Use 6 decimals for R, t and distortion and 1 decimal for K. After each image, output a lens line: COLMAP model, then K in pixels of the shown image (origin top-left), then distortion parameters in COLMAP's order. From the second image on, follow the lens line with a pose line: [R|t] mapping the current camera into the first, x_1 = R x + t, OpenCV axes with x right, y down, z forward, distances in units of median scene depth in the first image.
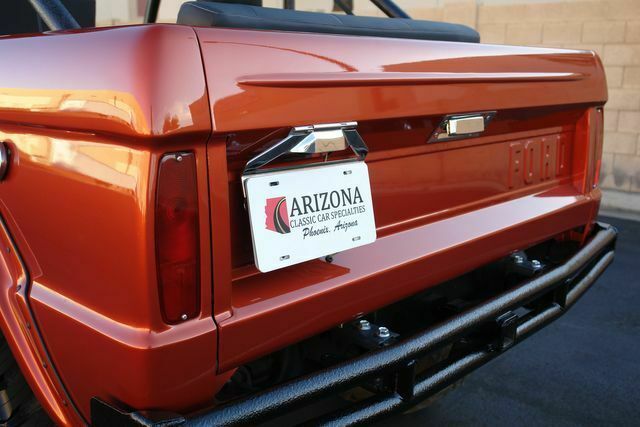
lens RADIAL K [[798.0, 0, 331.2], [0, 798.0, 214.5], [0, 0, 1]] dist [0.016997, 0.044008]
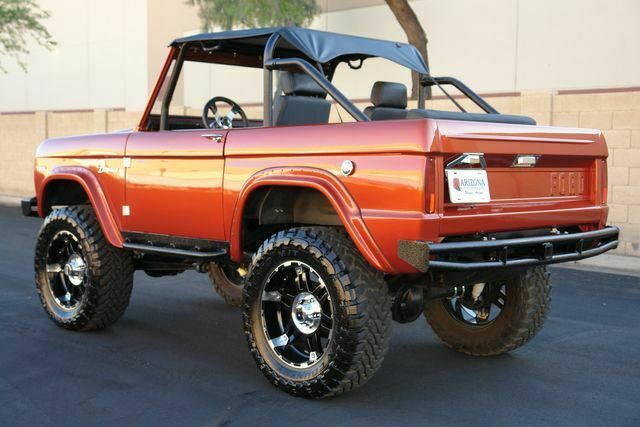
lens RADIAL K [[859.3, 0, 320.0], [0, 859.3, 213.5], [0, 0, 1]] dist [0.045826, 0.024512]
pose [[0.995701, 0.002590, -0.092587, -0.230537], [-0.013355, 0.993178, -0.115839, 0.400775], [0.091655, 0.116578, 0.988943, -1.774928]]
